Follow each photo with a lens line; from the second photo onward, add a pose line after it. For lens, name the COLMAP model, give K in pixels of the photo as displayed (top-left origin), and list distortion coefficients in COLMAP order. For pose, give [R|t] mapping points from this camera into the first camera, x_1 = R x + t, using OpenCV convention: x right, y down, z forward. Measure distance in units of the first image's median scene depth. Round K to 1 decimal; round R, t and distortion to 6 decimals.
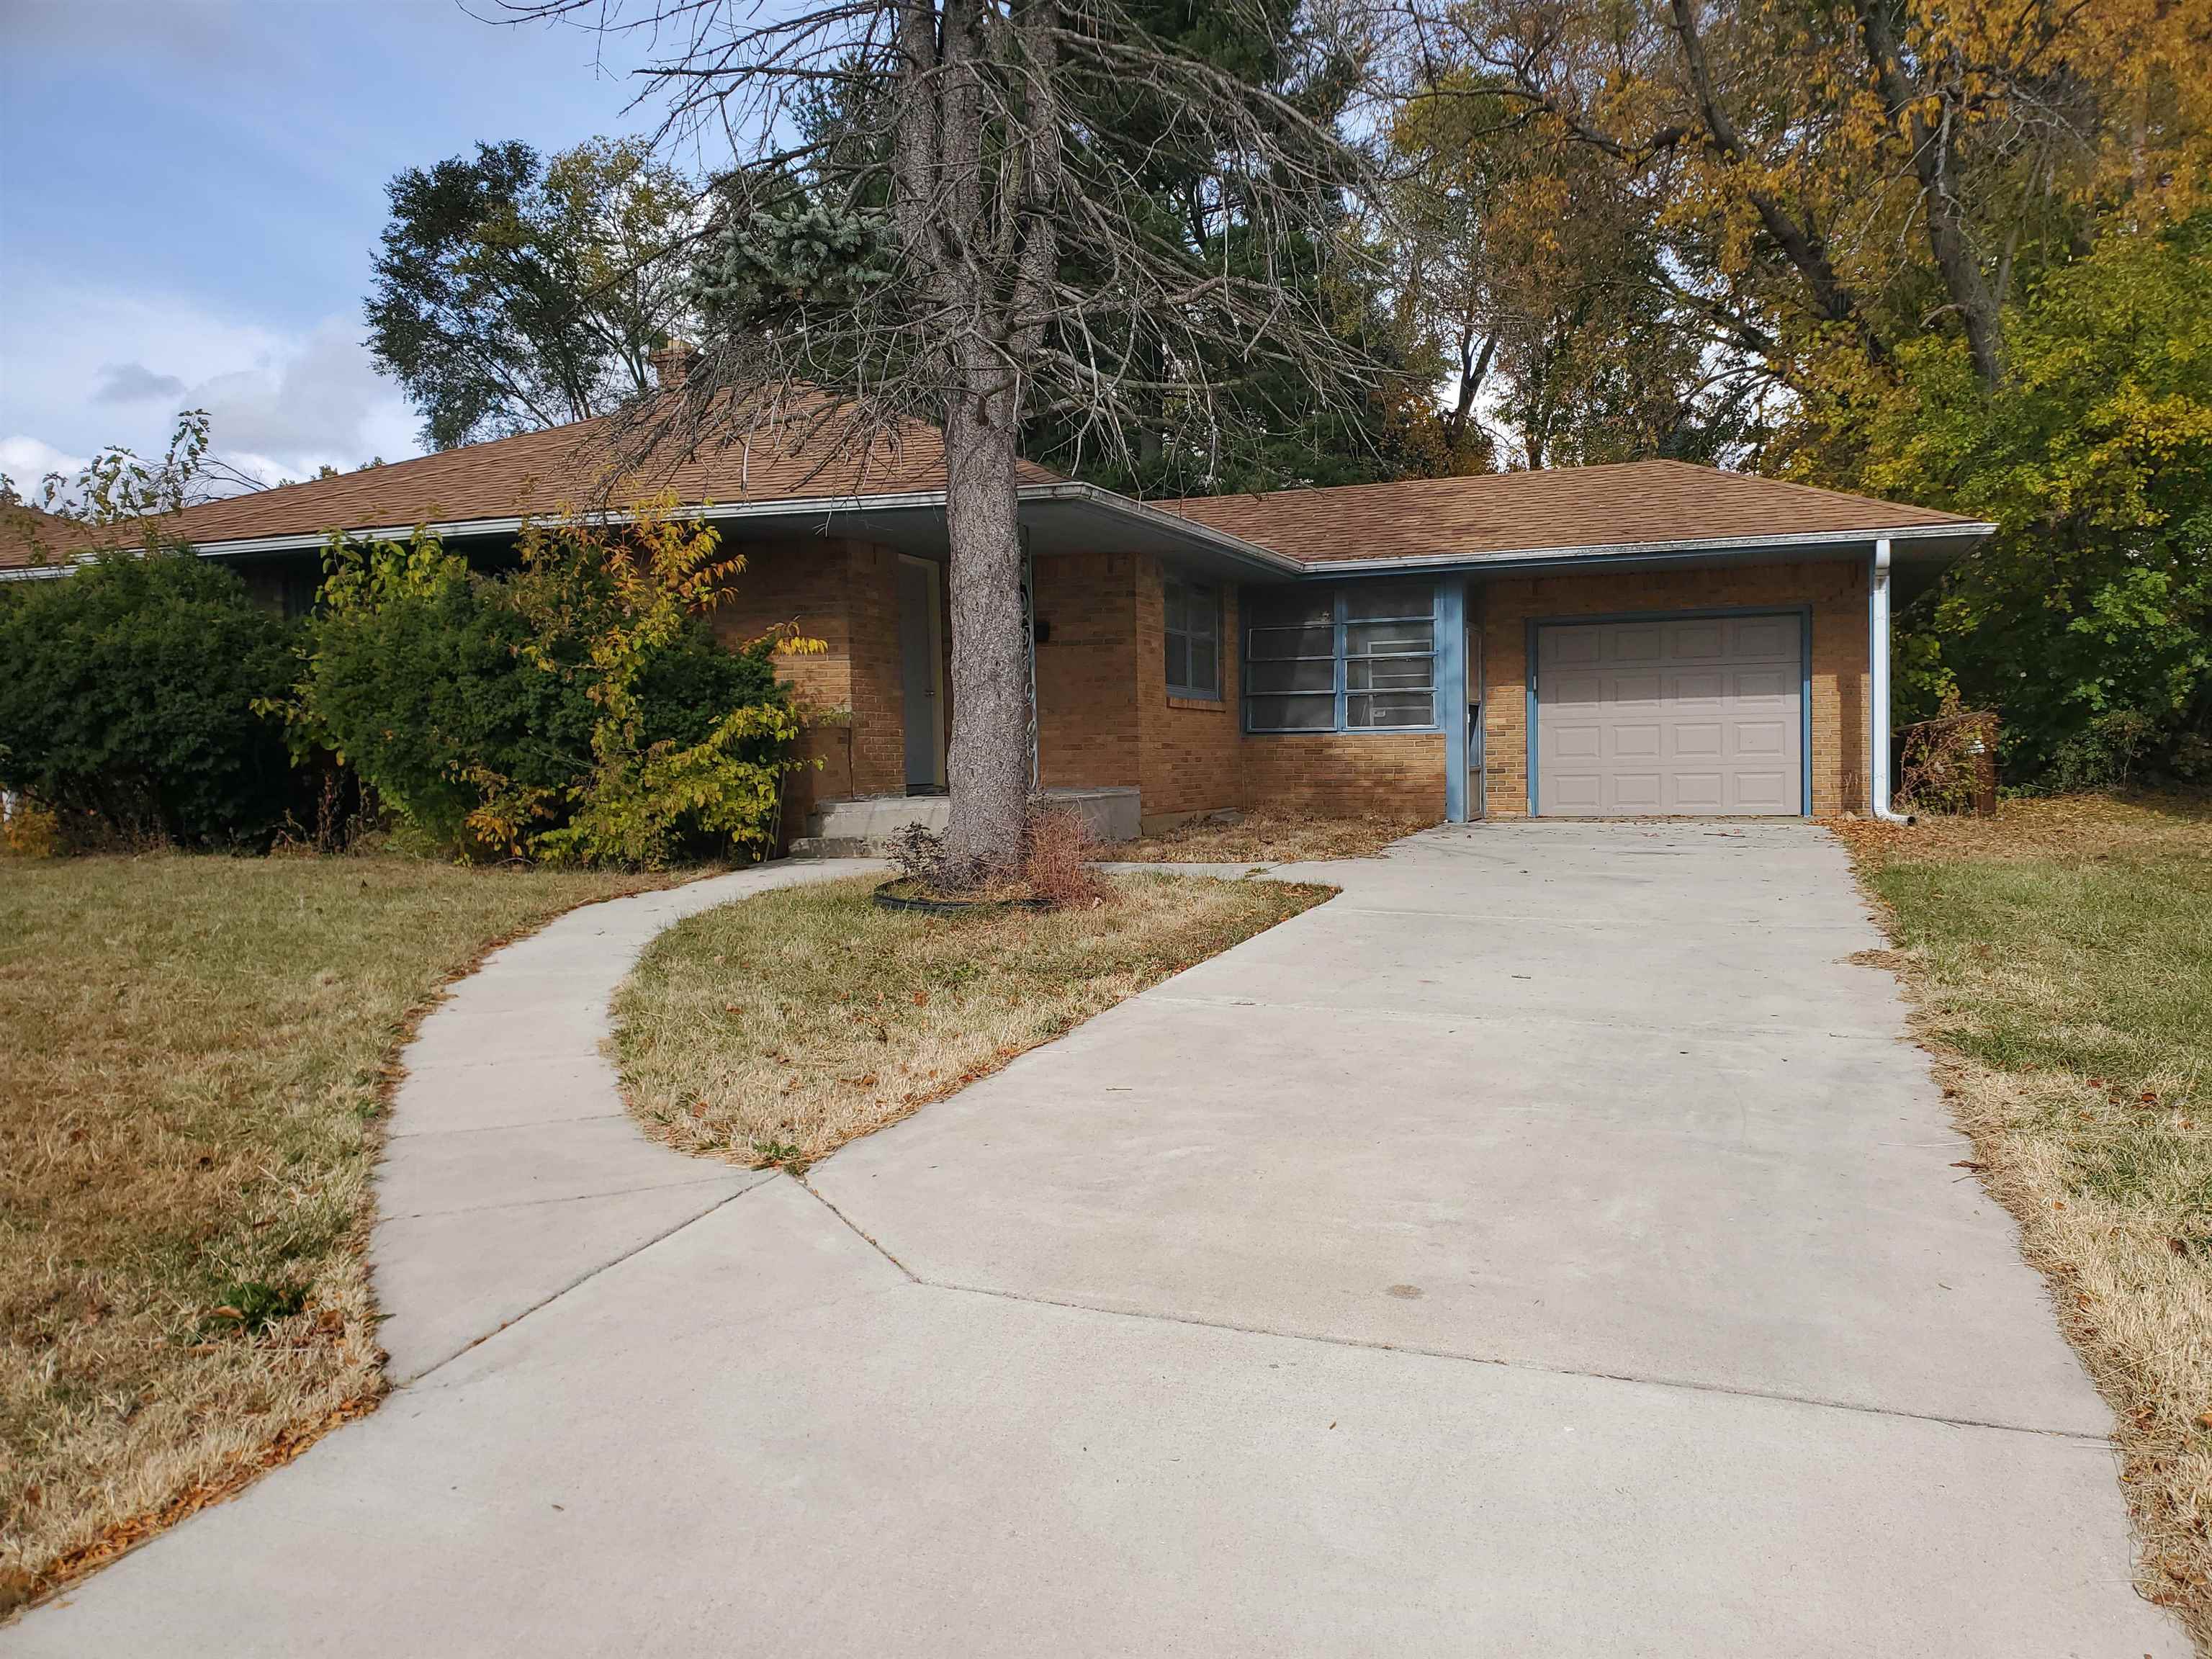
lens RADIAL K [[1684.0, 0, 1097.7], [0, 1684.0, 745.8], [0, 0, 1]] dist [0.005610, -0.298398]
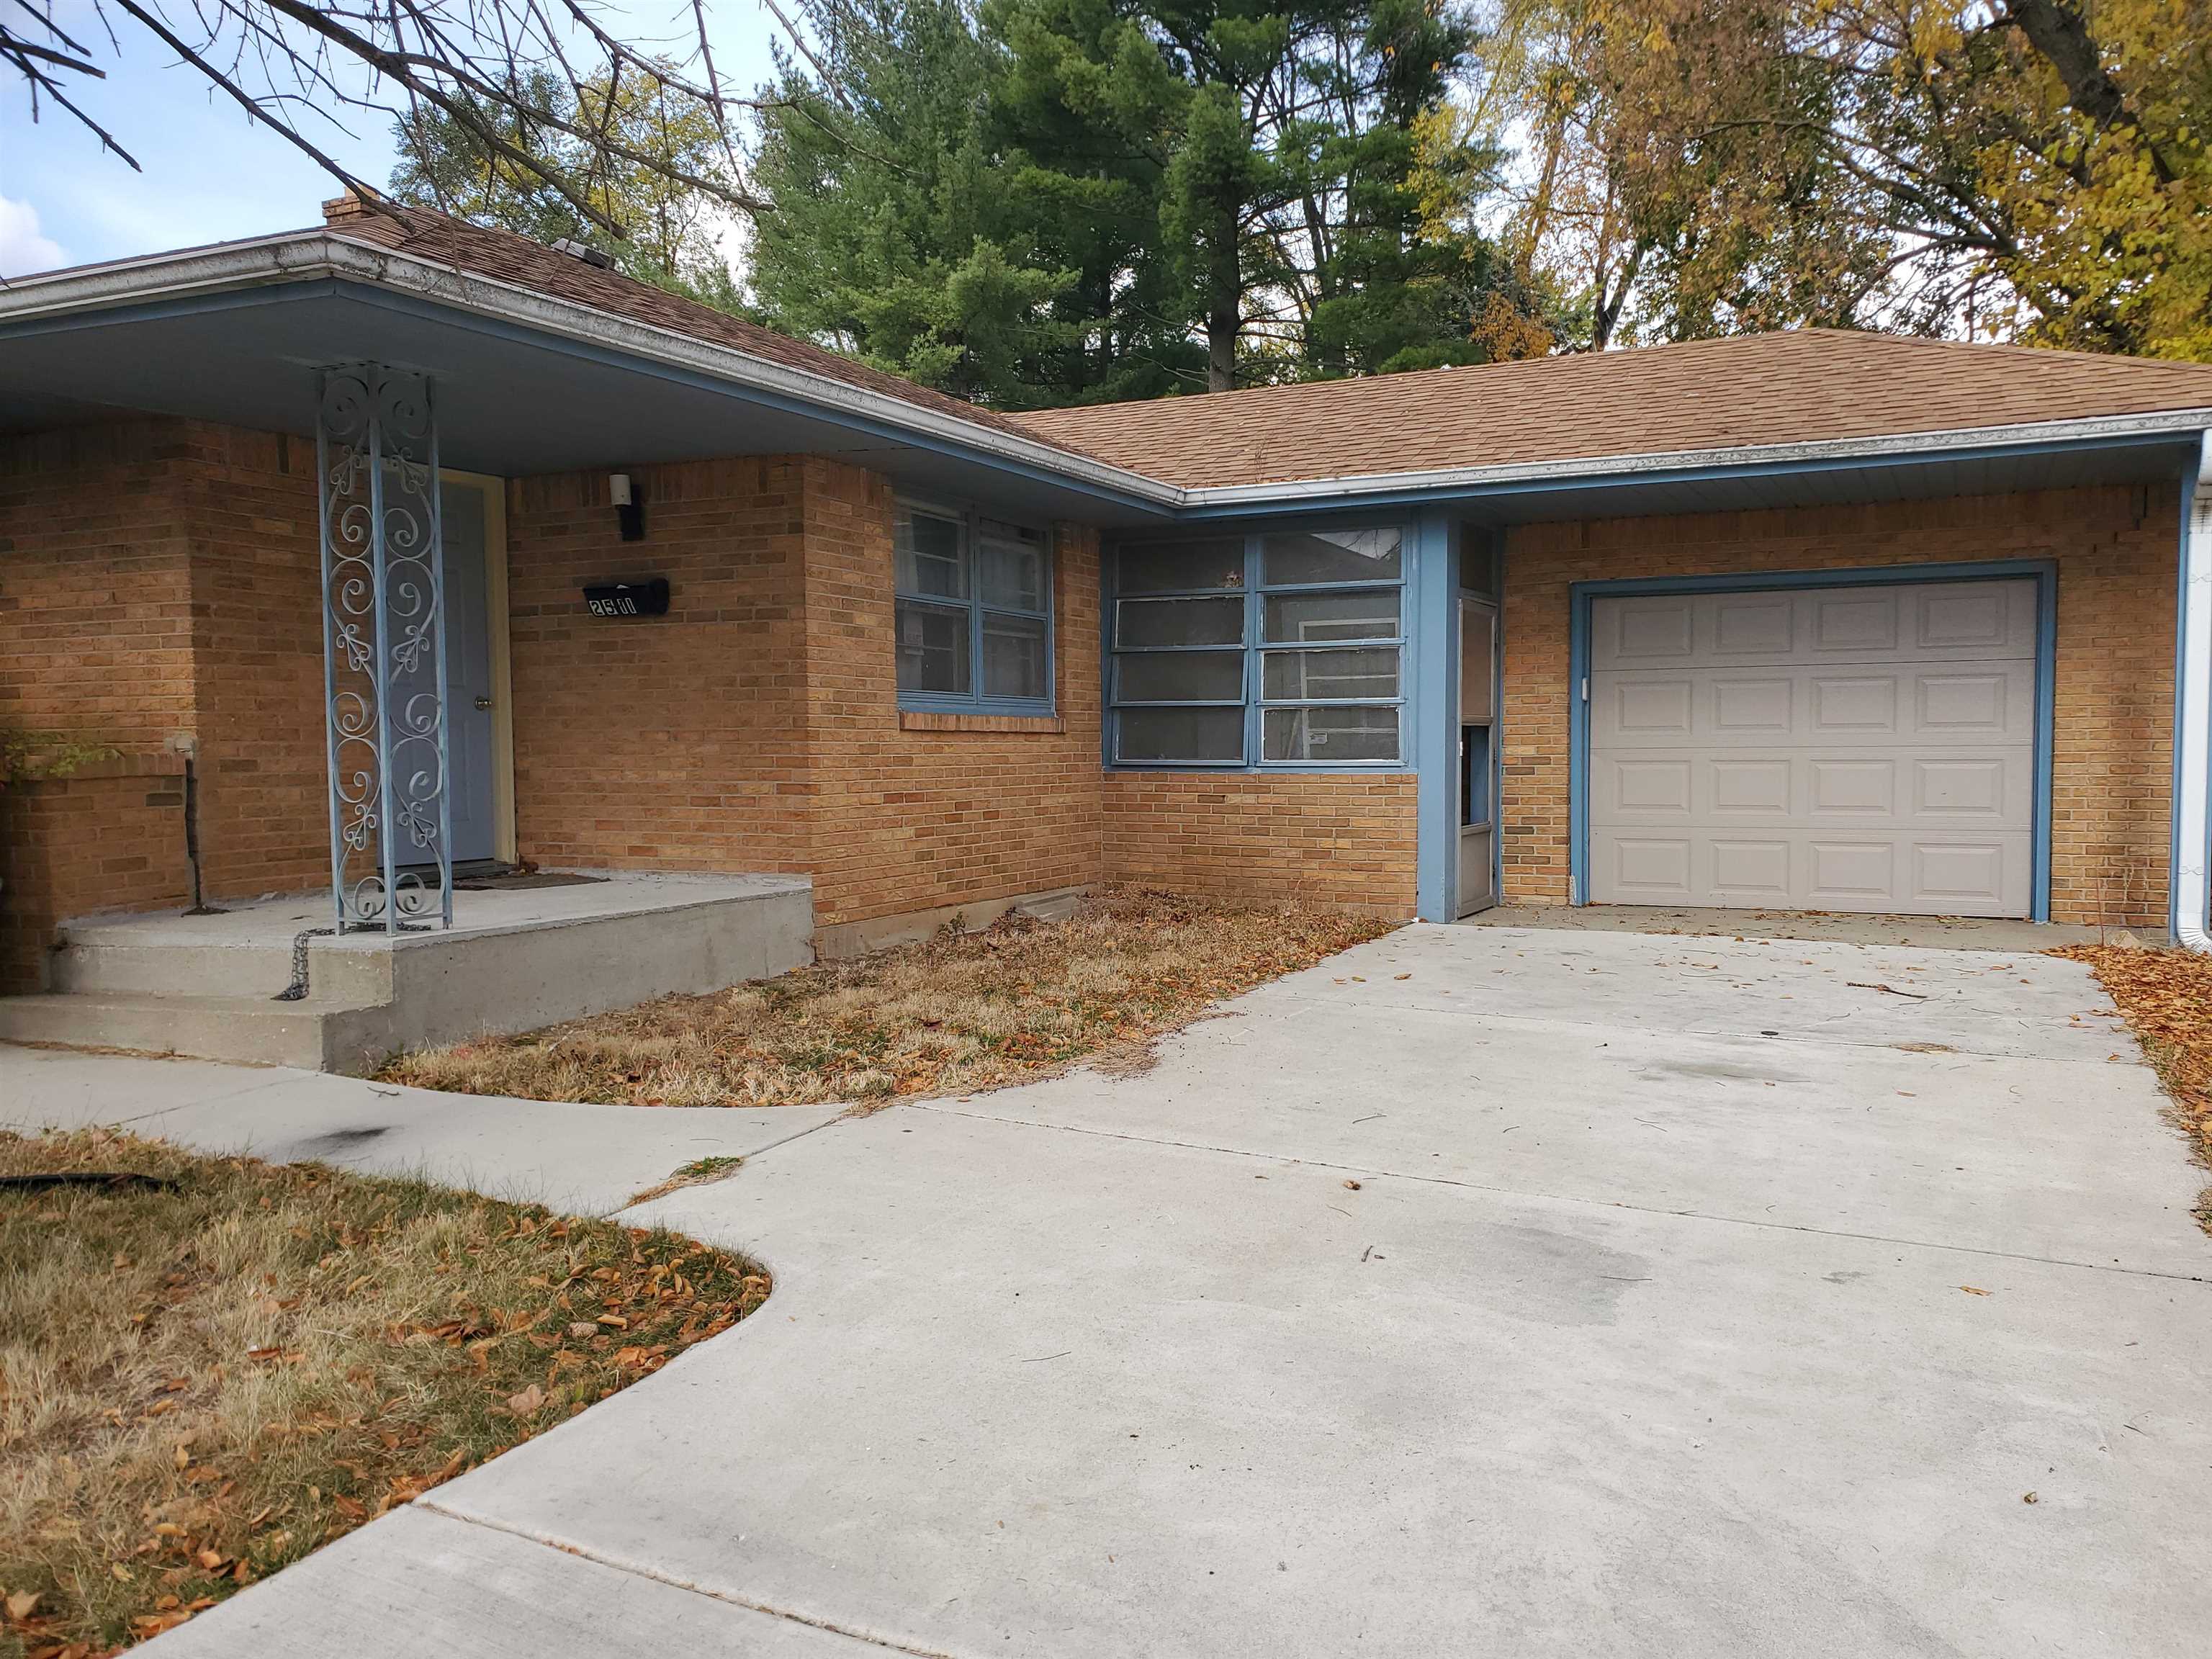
lens RADIAL K [[1726.8, 0, 1109.8], [0, 1726.8, 778.0], [0, 0, 1]] dist [-0.048417, 0.002403]
pose [[0.996617, 0.011977, -0.081303, 0.146109], [-0.010037, 0.999656, 0.024230, -0.019767], [0.081565, -0.023332, 0.996395, 0.376806]]
